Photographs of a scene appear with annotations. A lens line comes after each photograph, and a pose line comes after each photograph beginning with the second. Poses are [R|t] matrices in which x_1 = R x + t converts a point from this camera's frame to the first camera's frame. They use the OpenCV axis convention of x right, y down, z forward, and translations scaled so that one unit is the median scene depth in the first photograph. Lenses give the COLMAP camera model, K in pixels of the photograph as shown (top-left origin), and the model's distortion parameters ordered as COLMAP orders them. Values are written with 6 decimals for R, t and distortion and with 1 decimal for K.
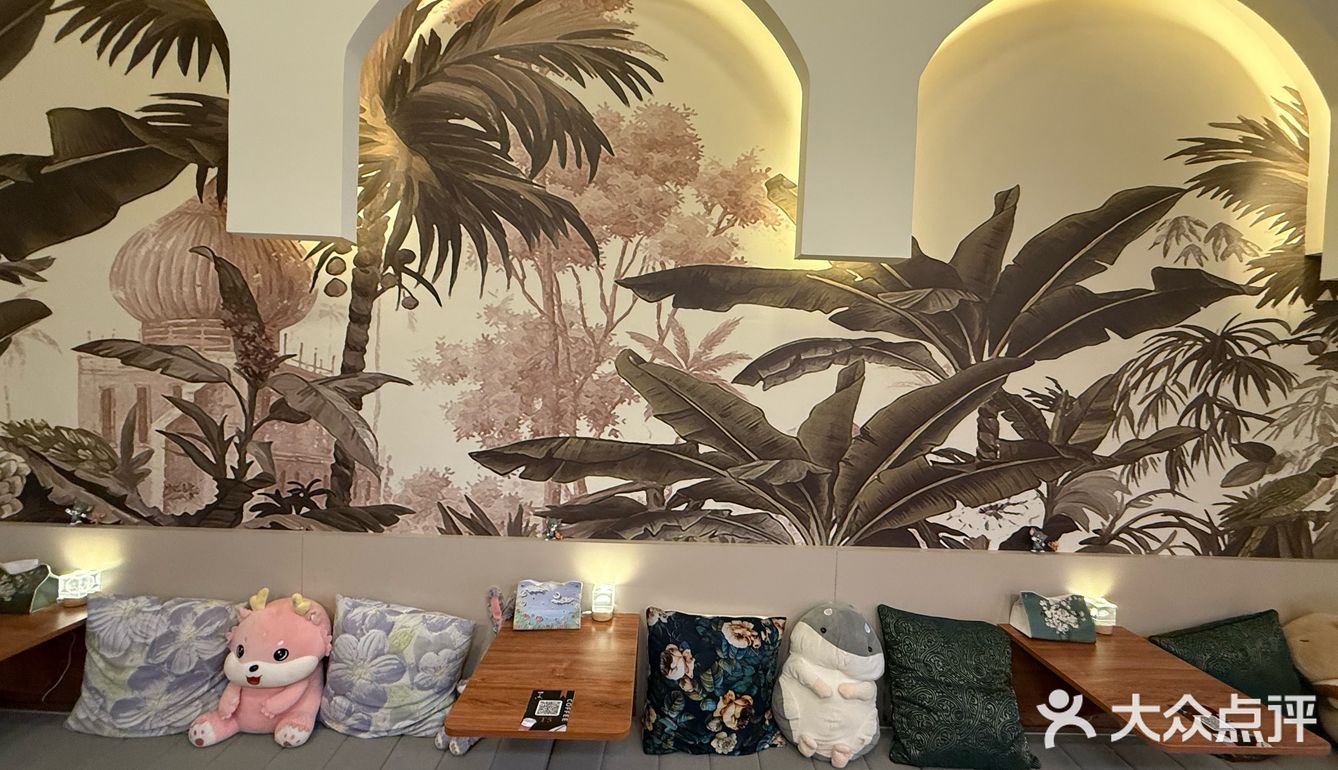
lens RADIAL K [[528.7, 0, 666.5], [0, 528.7, 376.3], [0, 0, 1]] dist [-0.002707, 0.000744]
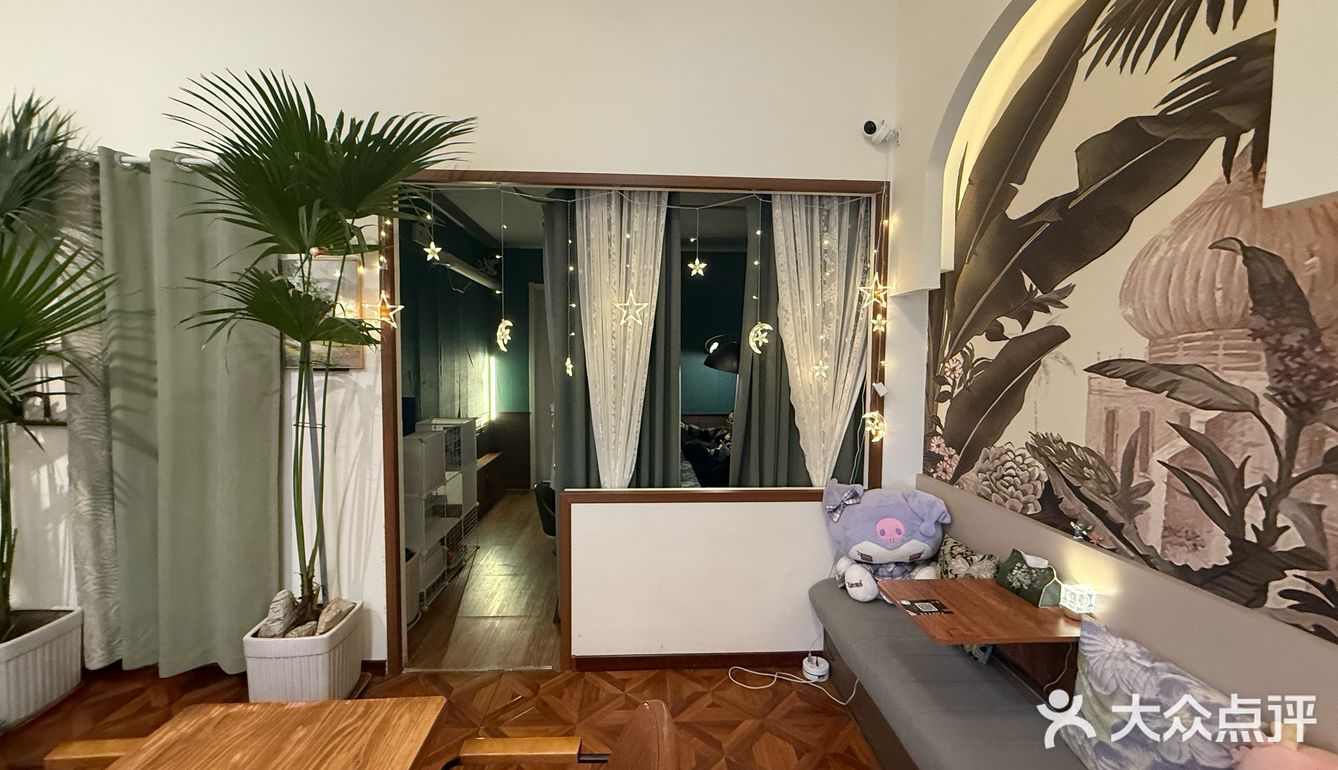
lens RADIAL K [[528.7, 0, 672.5], [0, 528.7, 384.5], [0, 0, 1]] dist [-0.002707, 0.000744]
pose [[0.045117, 0.018367, -0.998813, -0.124582], [-0.038396, 0.999124, 0.016639, -0.008705], [0.998244, 0.037599, 0.045783, 0.144570]]
